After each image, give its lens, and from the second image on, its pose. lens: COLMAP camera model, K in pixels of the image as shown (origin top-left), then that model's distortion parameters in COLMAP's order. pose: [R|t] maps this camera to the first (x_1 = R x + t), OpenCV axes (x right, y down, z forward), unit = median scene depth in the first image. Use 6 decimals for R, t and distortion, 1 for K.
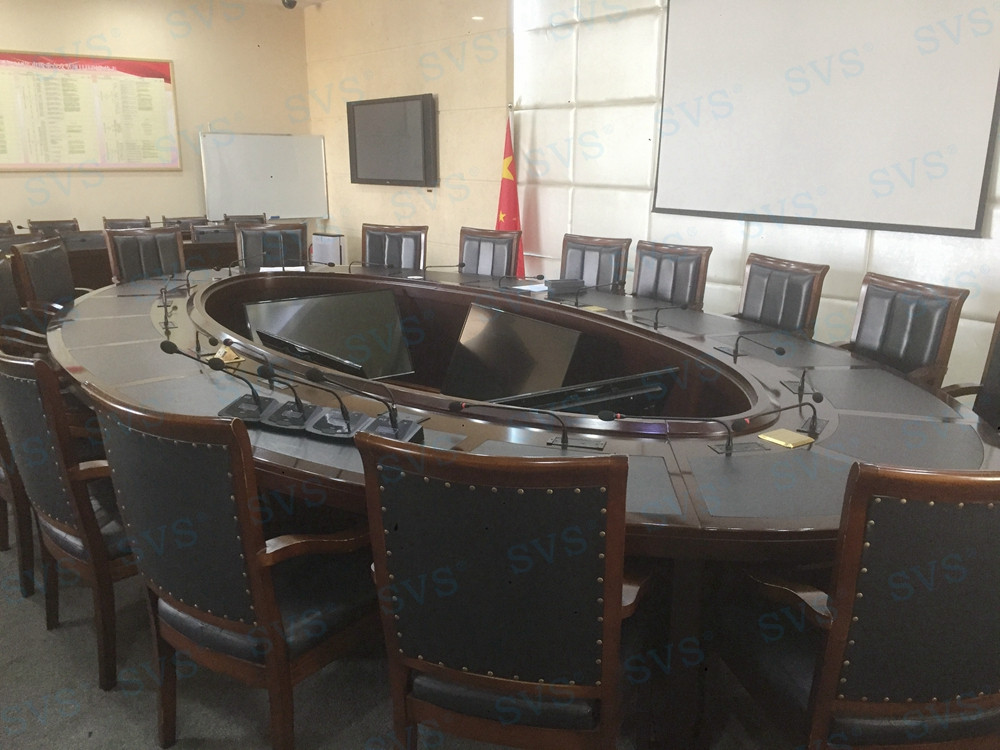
lens RADIAL K [[852.4, 0, 500.0], [0, 852.4, 375.0], [0, 0, 1]] dist [0.071529, -0.098070]
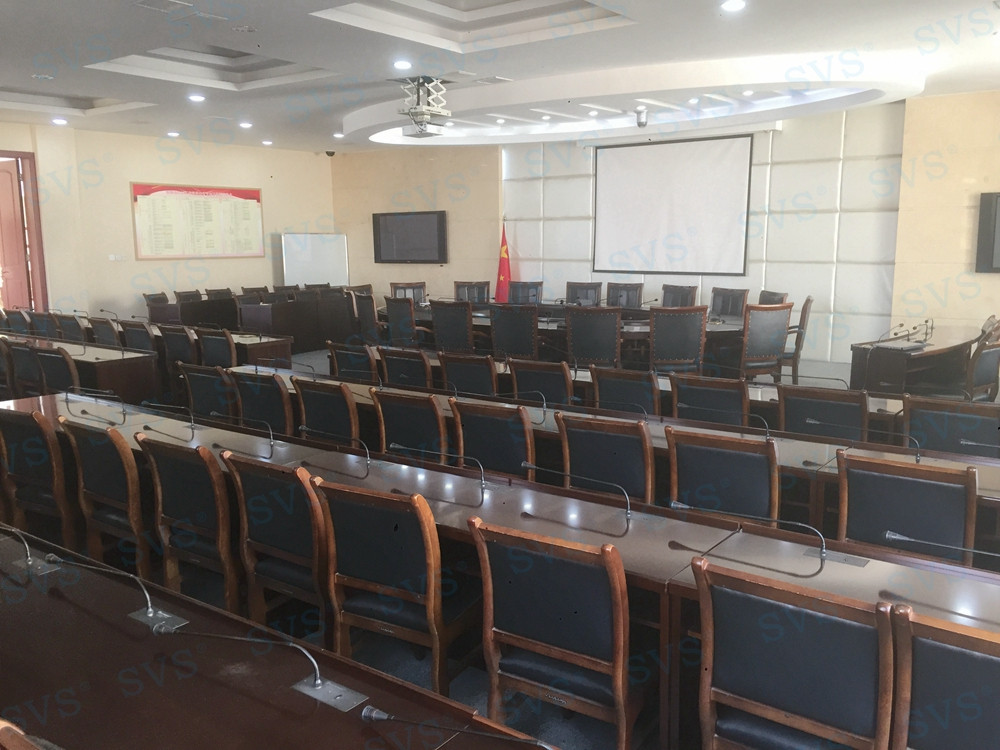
lens RADIAL K [[852.4, 0, 500.0], [0, 852.4, 375.0], [0, 0, 1]] dist [0.071529, -0.098070]
pose [[0.962466, -0.056188, 0.265521, -0.442980], [0.080188, 0.993530, -0.080424, 0.147943], [-0.259285, 0.098697, 0.960745, -0.647128]]
